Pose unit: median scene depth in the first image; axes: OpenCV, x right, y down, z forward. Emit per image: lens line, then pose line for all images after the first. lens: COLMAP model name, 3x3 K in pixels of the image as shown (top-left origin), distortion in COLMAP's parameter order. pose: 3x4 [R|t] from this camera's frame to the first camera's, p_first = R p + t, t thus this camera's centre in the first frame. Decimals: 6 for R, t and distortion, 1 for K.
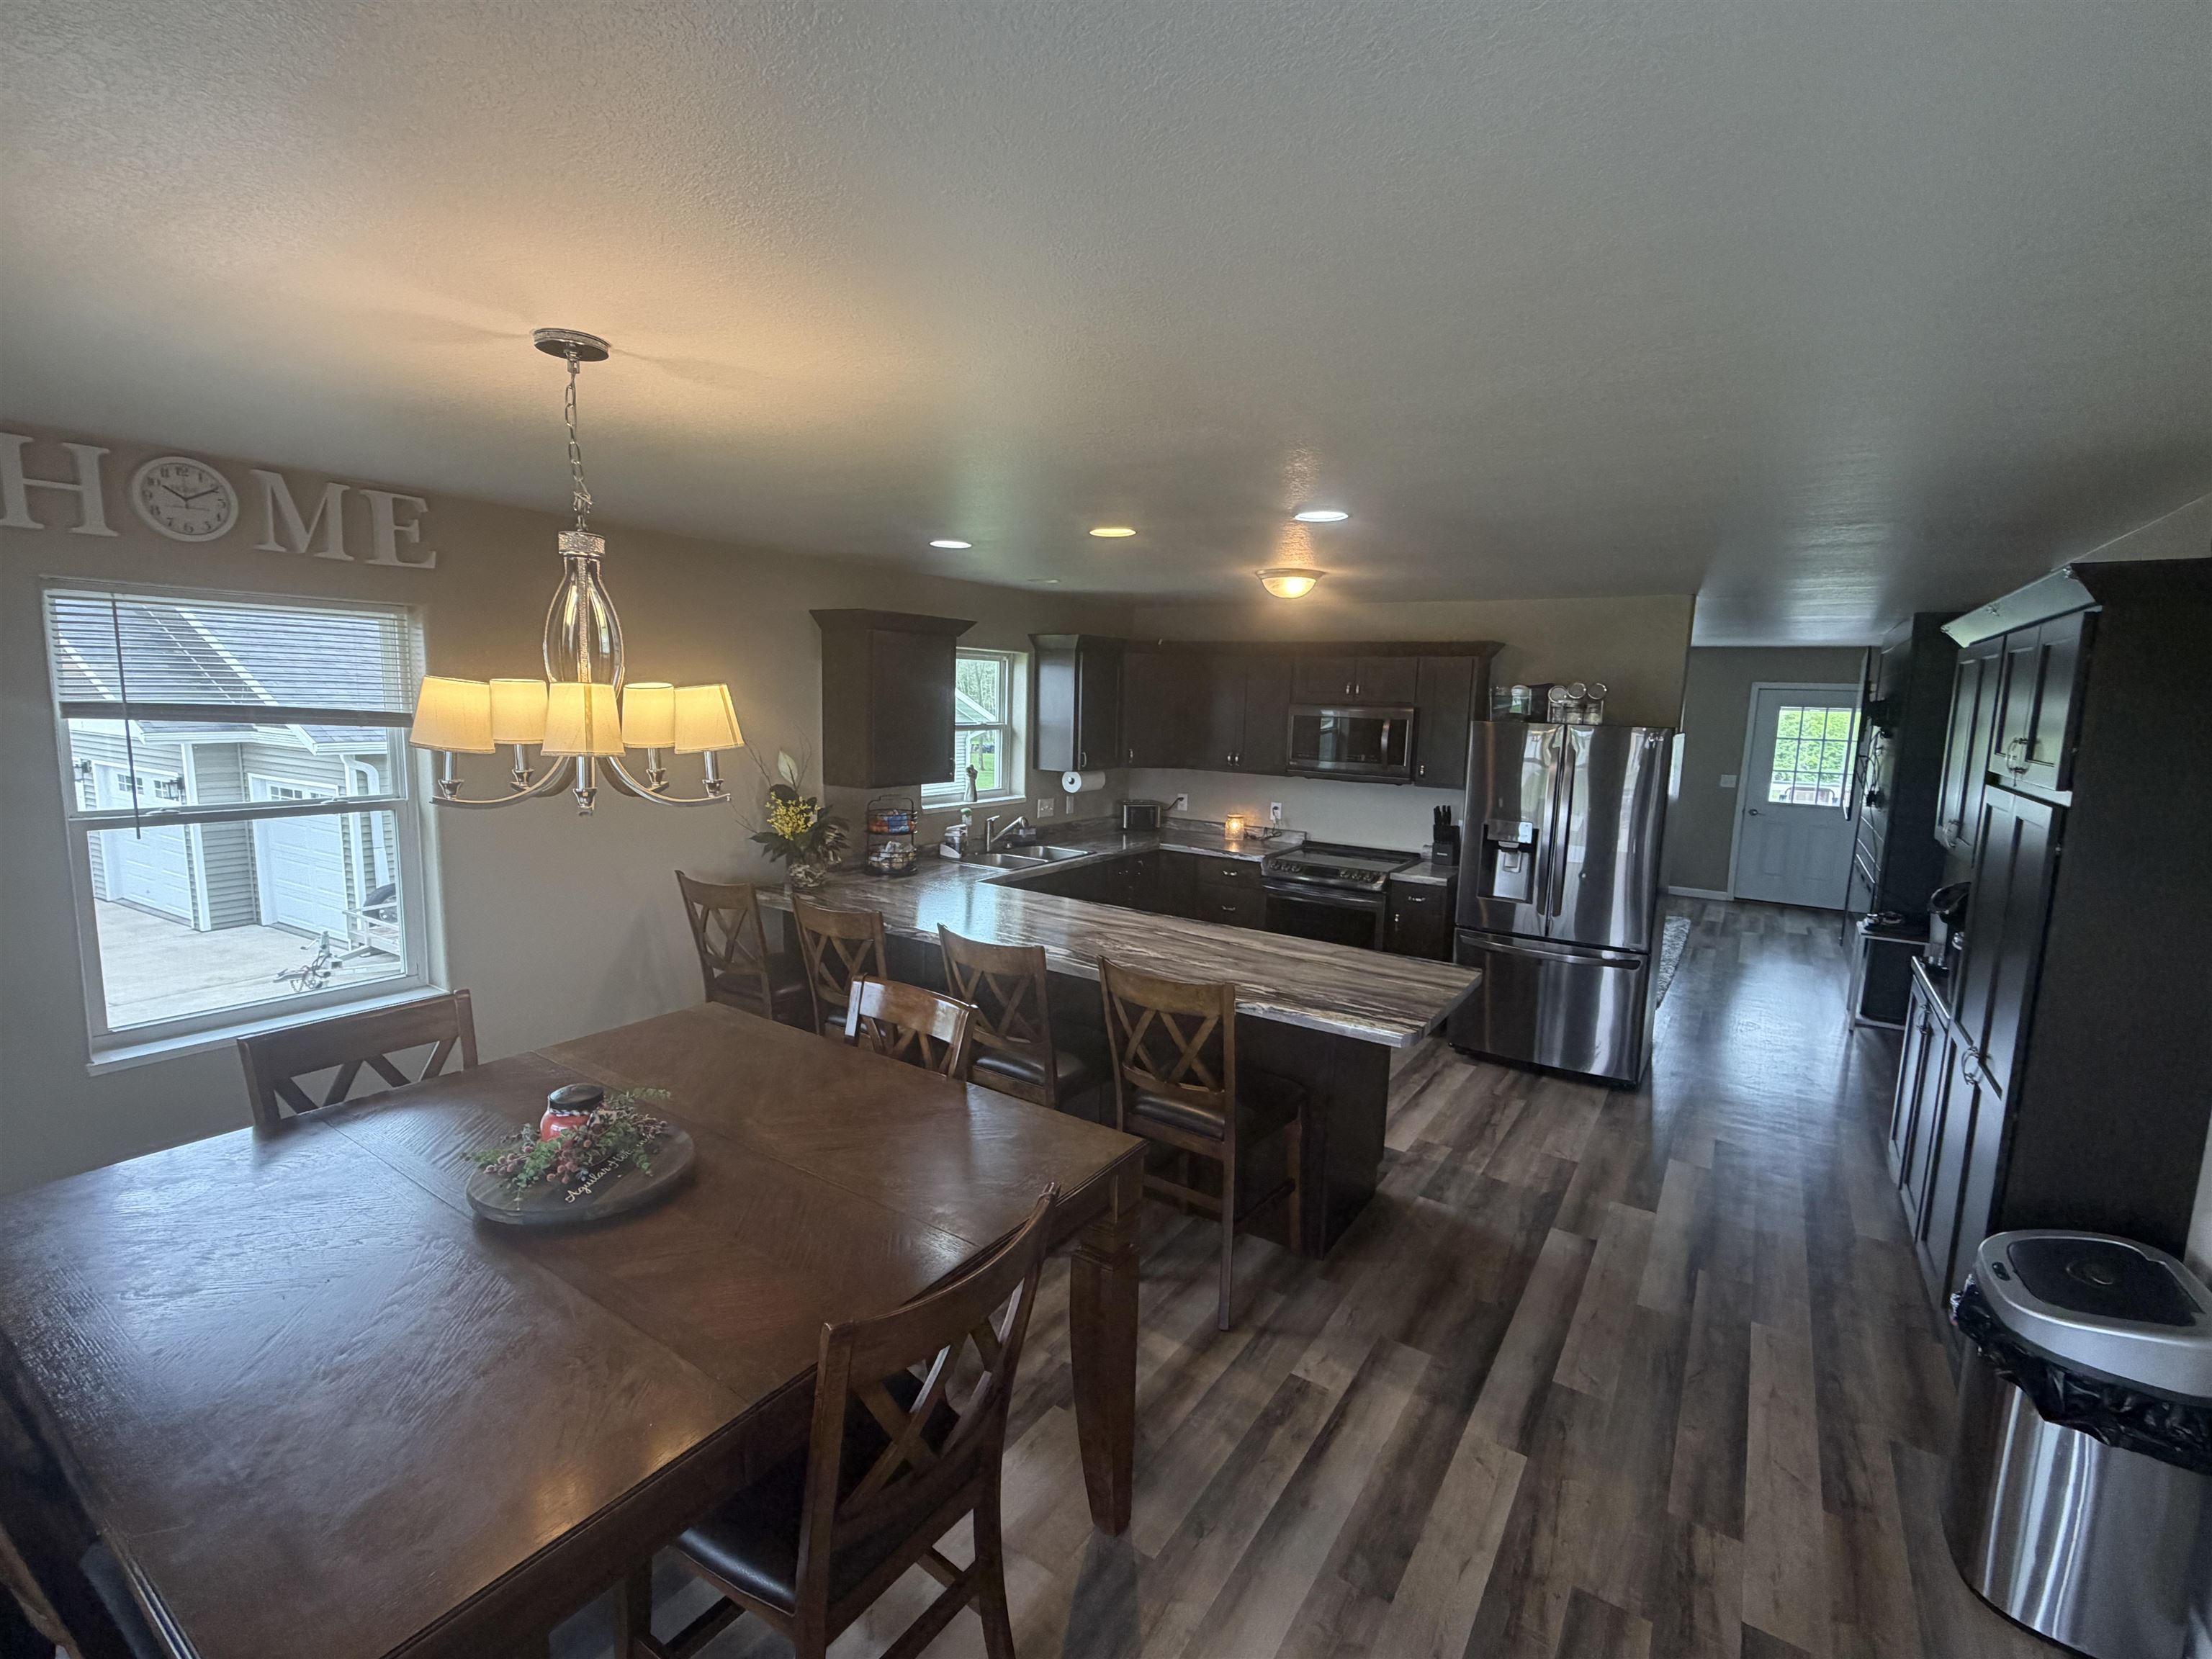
lens RADIAL K [[993.0, 0, 1110.0], [0, 993.0, 826.8], [0, 0, 1]] dist [0.002530, -0.000006]
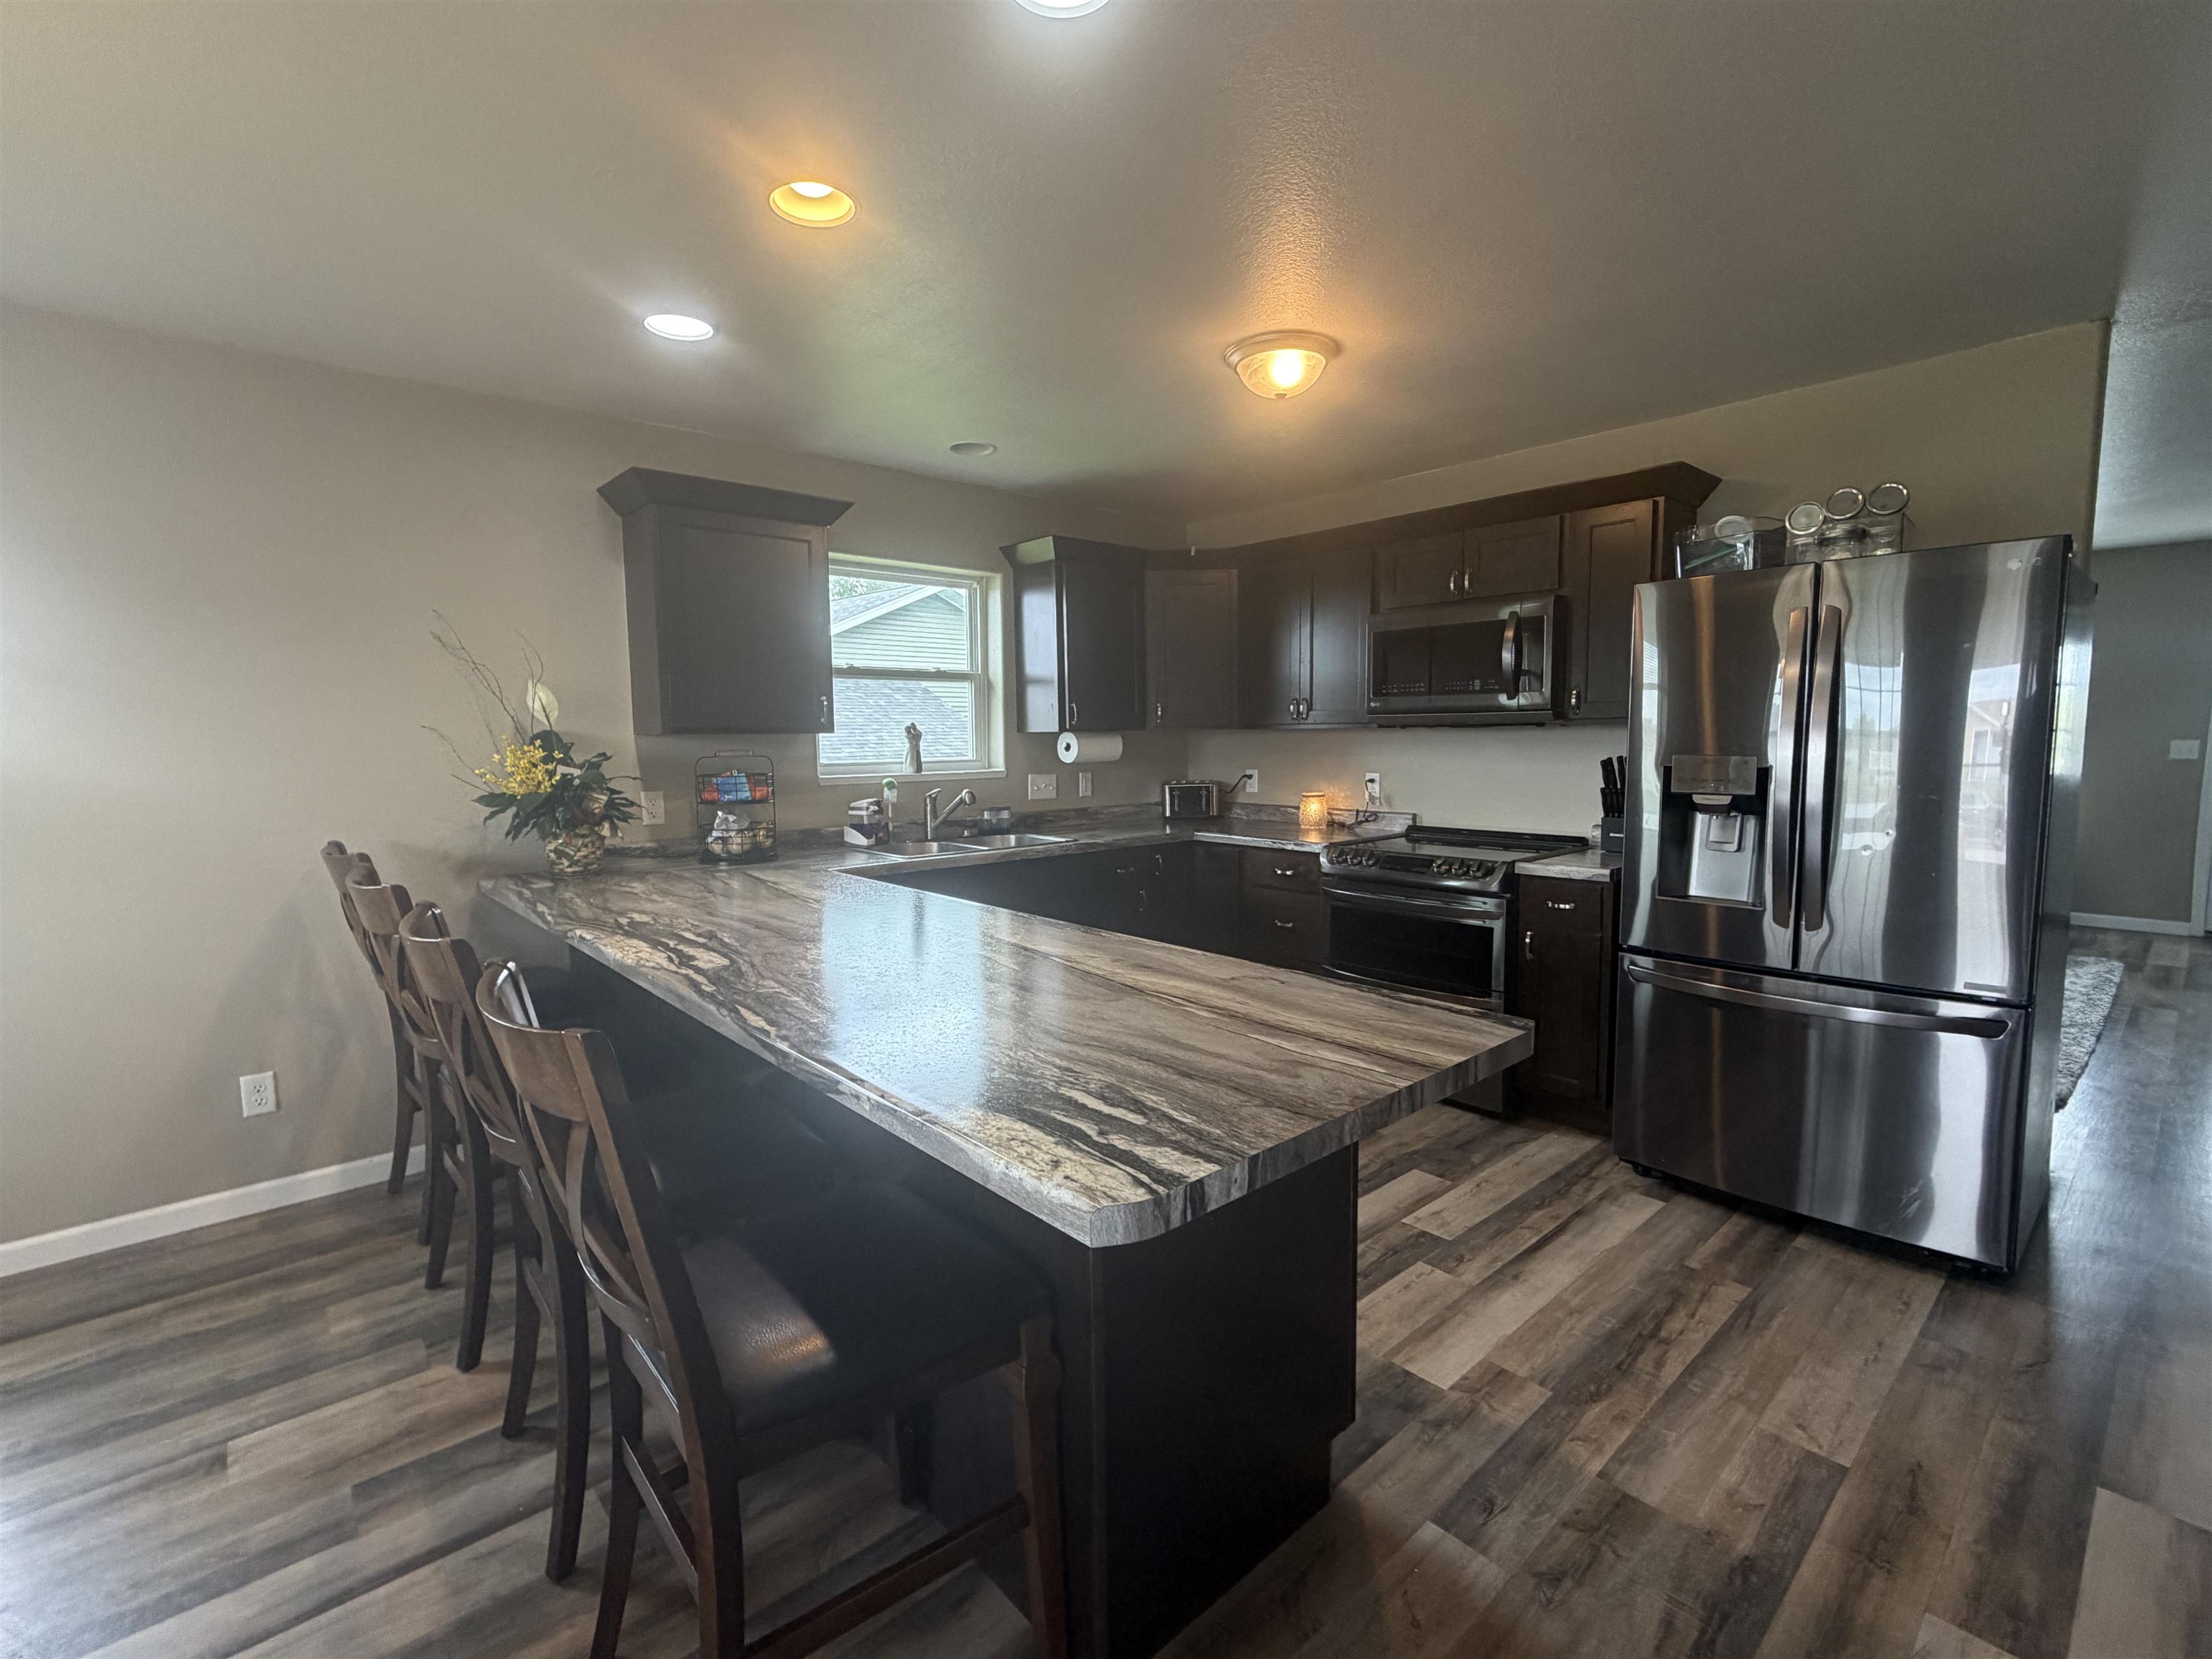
lens RADIAL K [[993.0, 0, 1105.7], [0, 993.0, 827.3], [0, 0, 1]] dist [0.002530, -0.000006]
pose [[0.965736, -0.015826, -0.259044, 0.217025], [0.005058, 0.999097, -0.042182, 0.053829], [0.259478, 0.039427, 0.964944, 0.379014]]
